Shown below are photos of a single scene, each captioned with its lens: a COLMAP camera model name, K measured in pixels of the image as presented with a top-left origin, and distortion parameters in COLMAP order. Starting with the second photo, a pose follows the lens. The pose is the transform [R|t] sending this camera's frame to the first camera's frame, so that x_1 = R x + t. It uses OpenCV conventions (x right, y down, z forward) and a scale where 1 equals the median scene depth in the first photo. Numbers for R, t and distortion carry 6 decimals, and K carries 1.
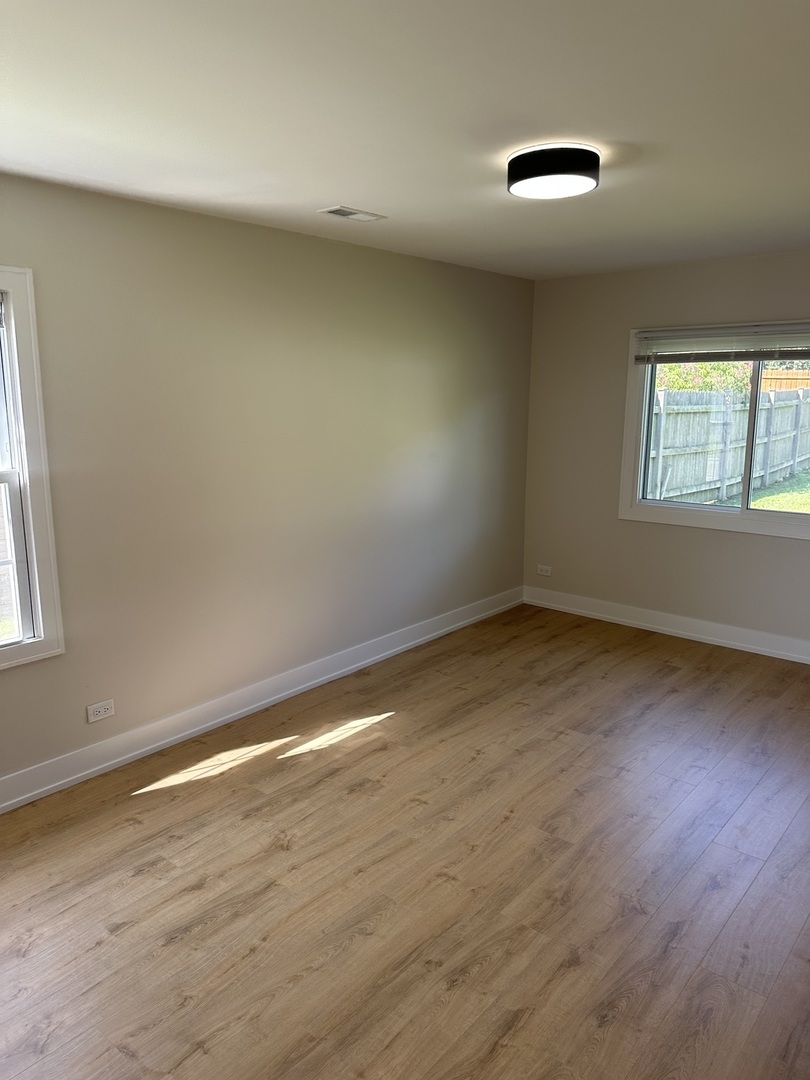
lens RADIAL K [[778.3, 0, 398.1], [0, 778.3, 542.0], [0, 0, 1]] dist [0.053530, -0.044788]
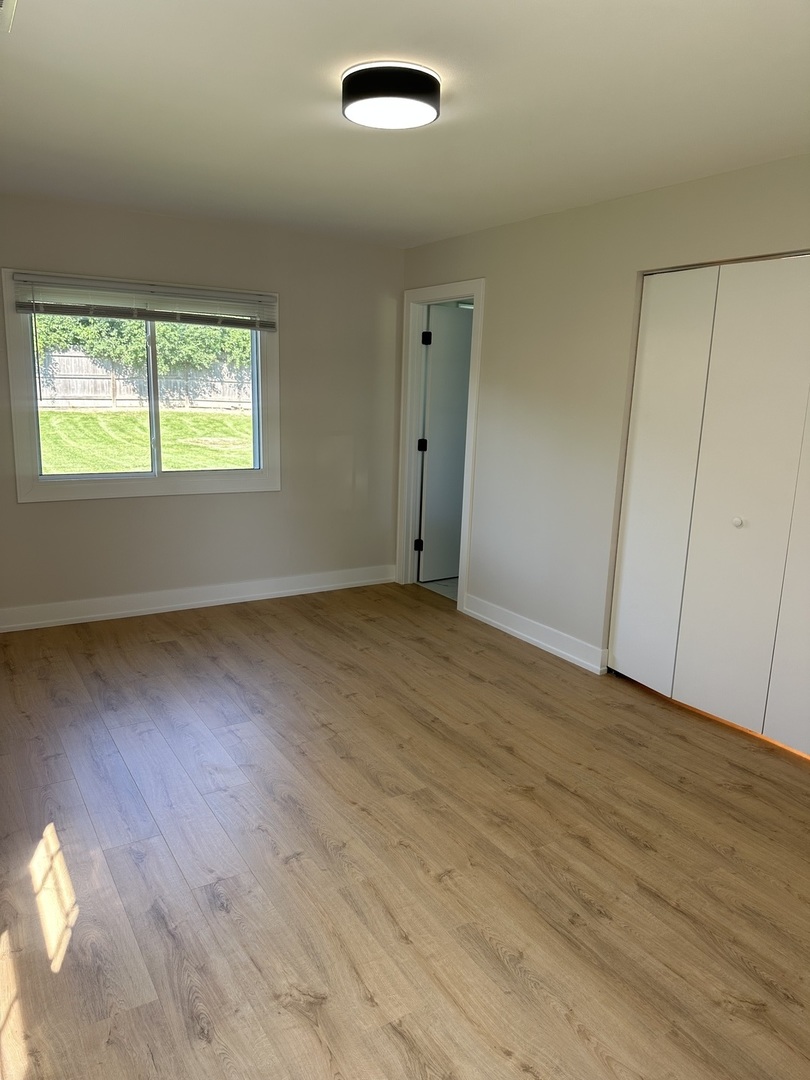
lens RADIAL K [[778.3, 0, 399.9], [0, 778.3, 540.2], [0, 0, 1]] dist [0.053530, -0.044788]
pose [[0.297978, -0.190541, 0.935363, -0.680188], [0.160642, 0.975910, 0.147625, -0.089716], [-0.940959, 0.106269, 0.321409, 0.663611]]
